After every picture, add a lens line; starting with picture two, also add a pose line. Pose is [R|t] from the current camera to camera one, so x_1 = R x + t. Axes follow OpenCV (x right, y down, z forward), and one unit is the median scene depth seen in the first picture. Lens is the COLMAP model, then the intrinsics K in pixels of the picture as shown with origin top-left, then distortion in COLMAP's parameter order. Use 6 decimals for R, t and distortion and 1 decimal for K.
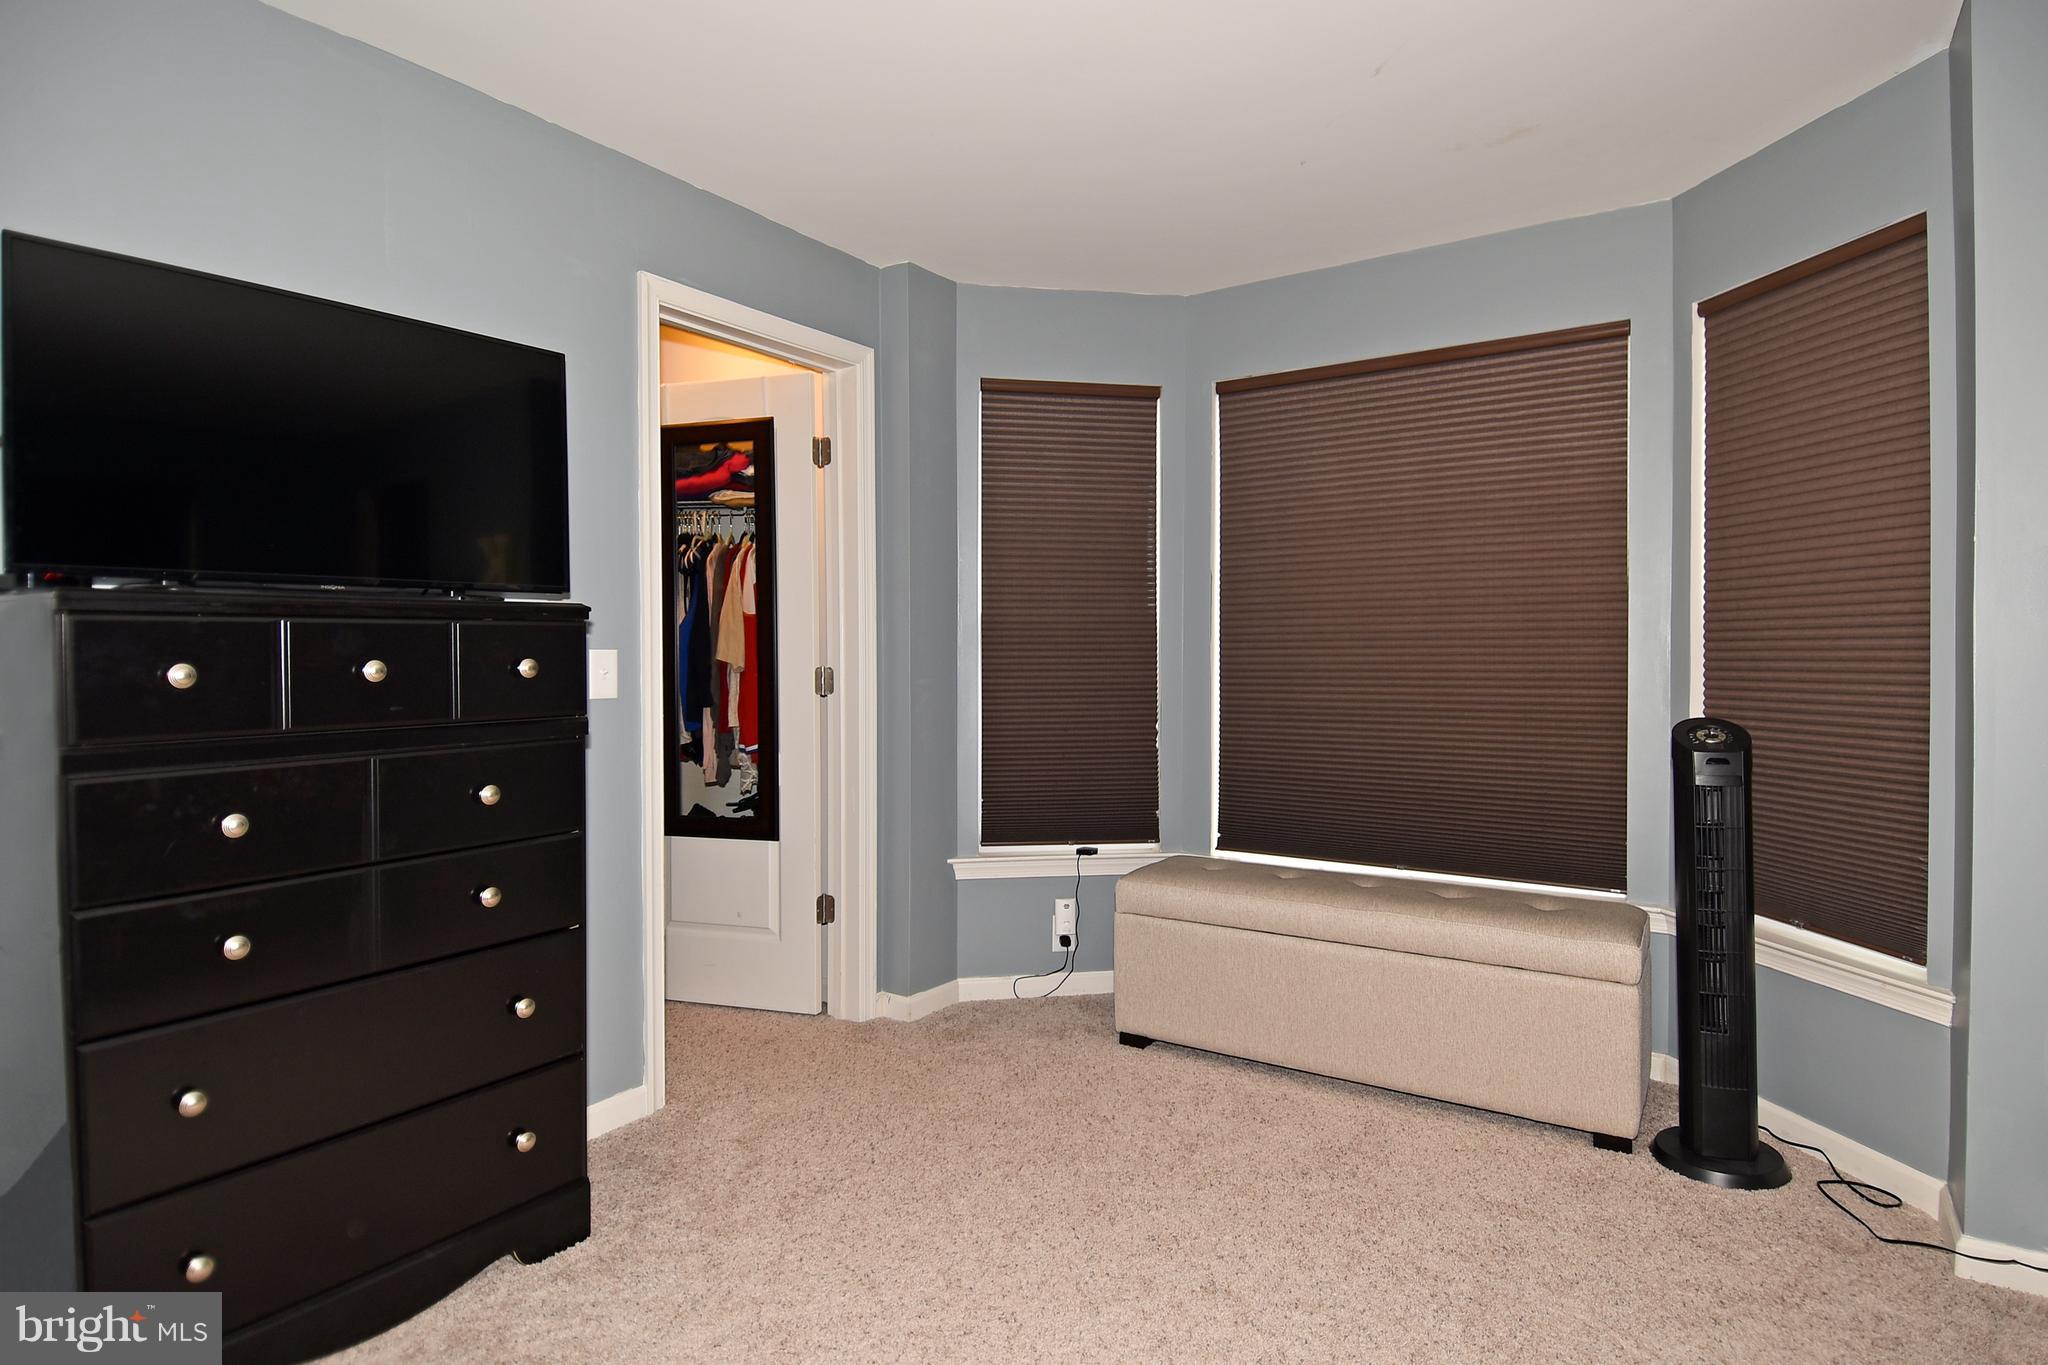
lens RADIAL K [[1065.4, 0, 1036.8], [0, 1065.4, 658.4], [0, 0, 1]] dist [-0.000047, -0.023566]
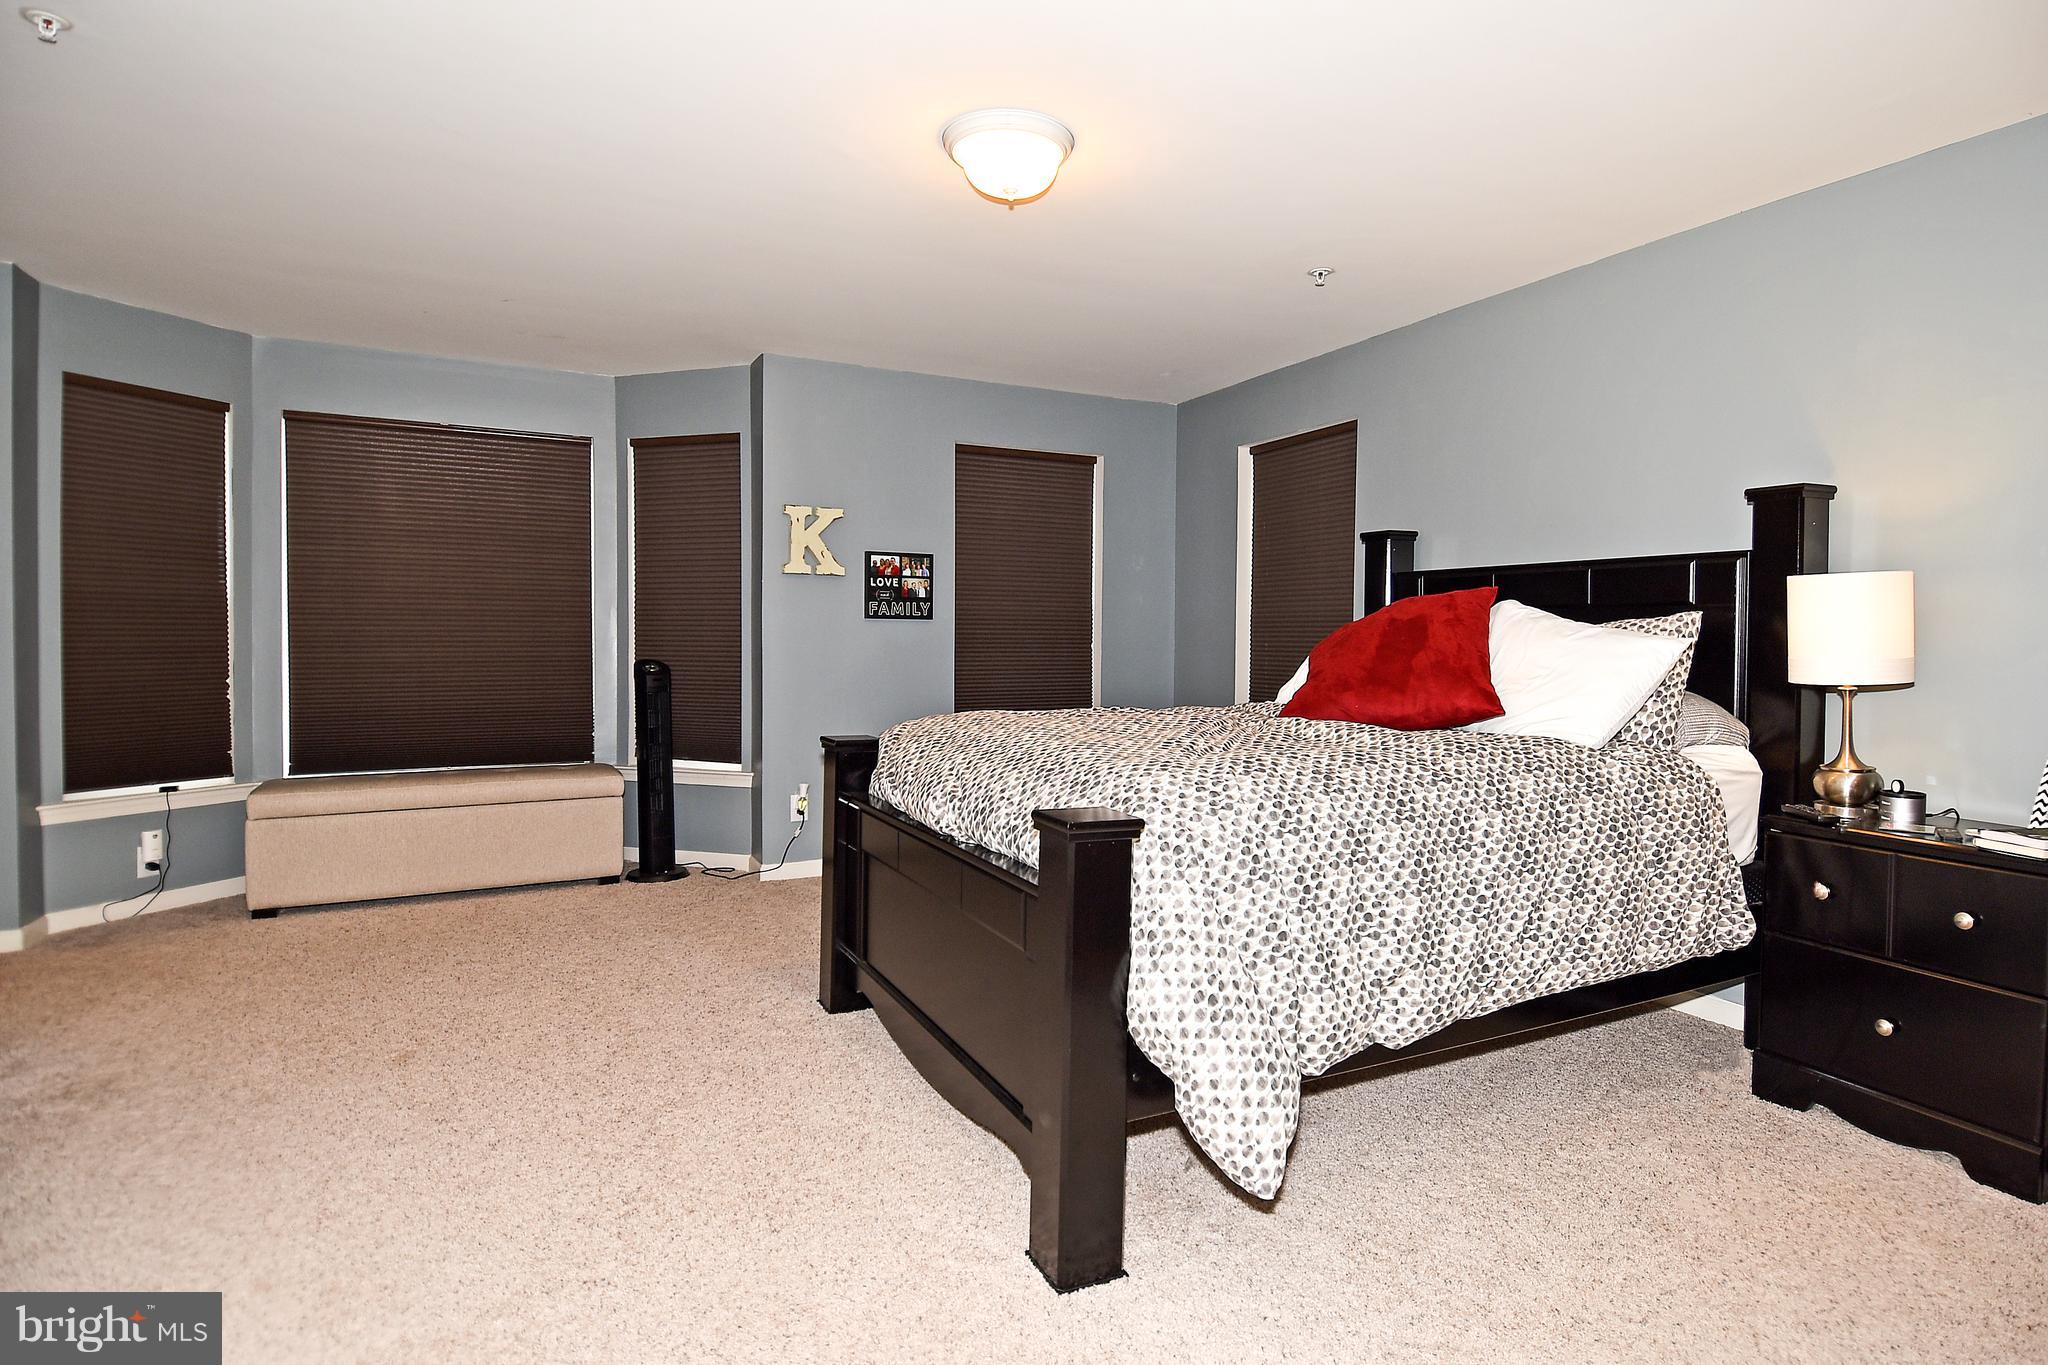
lens RADIAL K [[1065.4, 0, 1036.8], [0, 1065.4, 658.4], [0, 0, 1]] dist [-0.000047, -0.023566]
pose [[0.491332, -0.010168, 0.870913, -0.513537], [-0.013572, 0.999721, 0.019329, 0.000348], [-0.870866, -0.021317, 0.491057, -0.423969]]
